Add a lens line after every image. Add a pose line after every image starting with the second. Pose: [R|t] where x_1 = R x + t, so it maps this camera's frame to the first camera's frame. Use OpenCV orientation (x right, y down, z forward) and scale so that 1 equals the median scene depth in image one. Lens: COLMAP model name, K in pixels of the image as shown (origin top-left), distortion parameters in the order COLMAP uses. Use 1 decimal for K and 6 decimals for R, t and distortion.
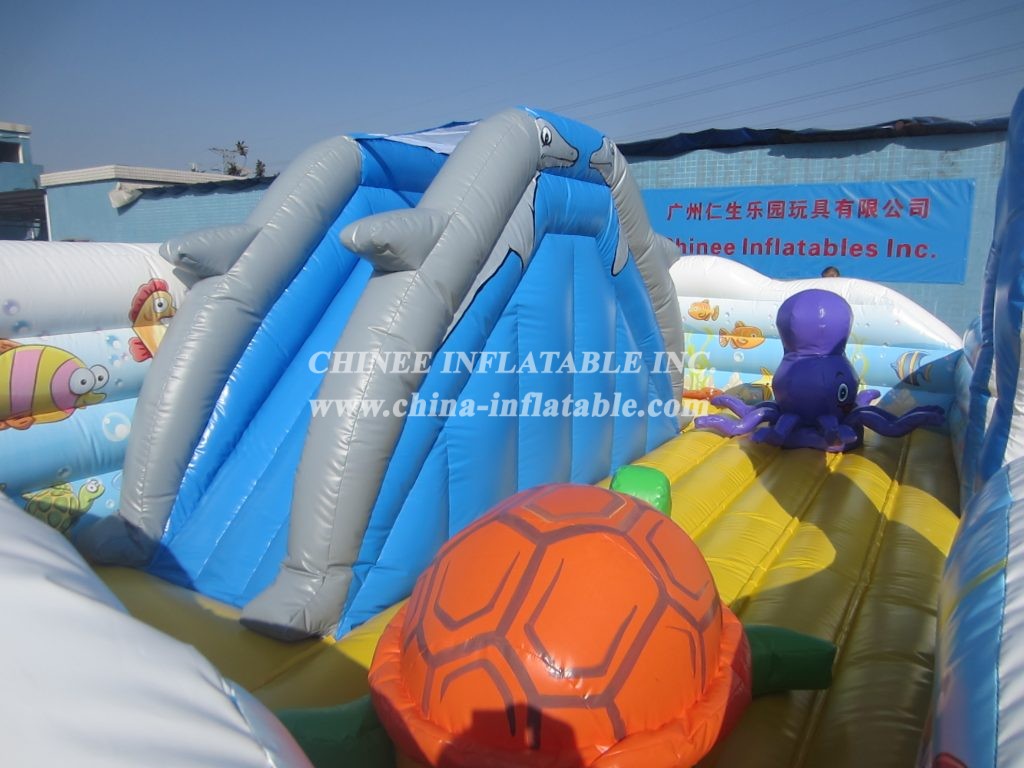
lens RADIAL K [[719.2, 0, 508.8], [0, 719.2, 384.2], [0, 0, 1]] dist [-0.036234, 0.007274]
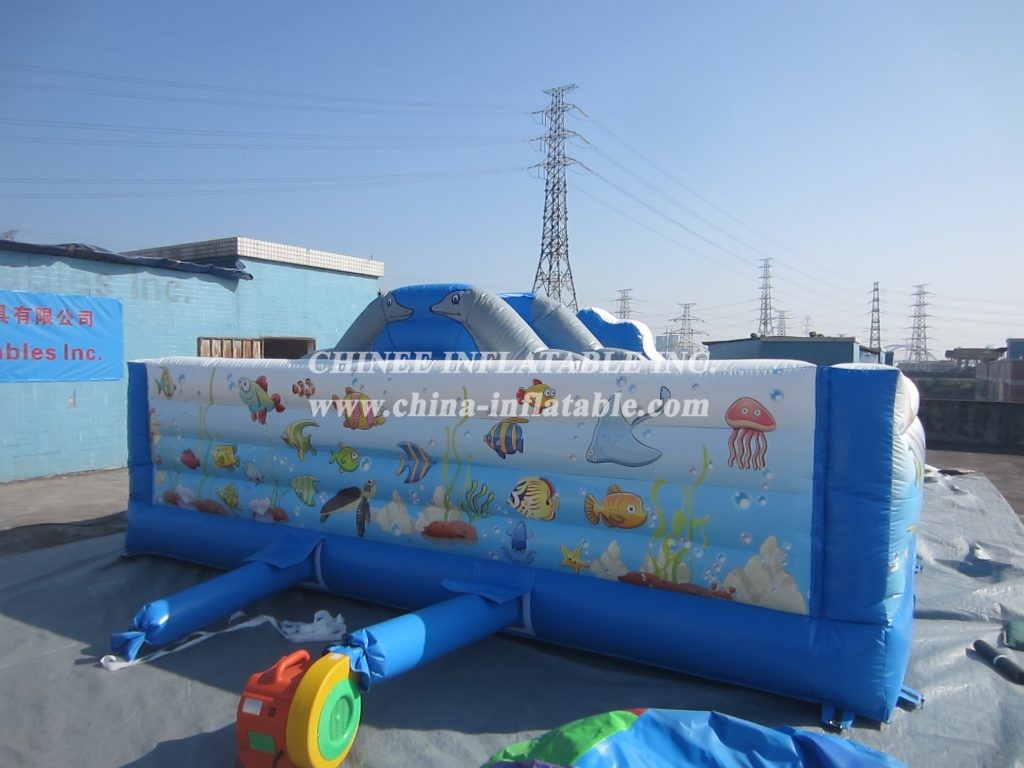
lens RADIAL K [[719.2, 0, 512.4], [0, 719.2, 384.3], [0, 0, 1]] dist [-0.036234, 0.007274]
pose [[-0.037421, -0.041592, 0.998434, -0.610367], [0.176815, 0.983093, 0.047580, -0.068481], [-0.983533, 0.178318, -0.029434, 0.340682]]
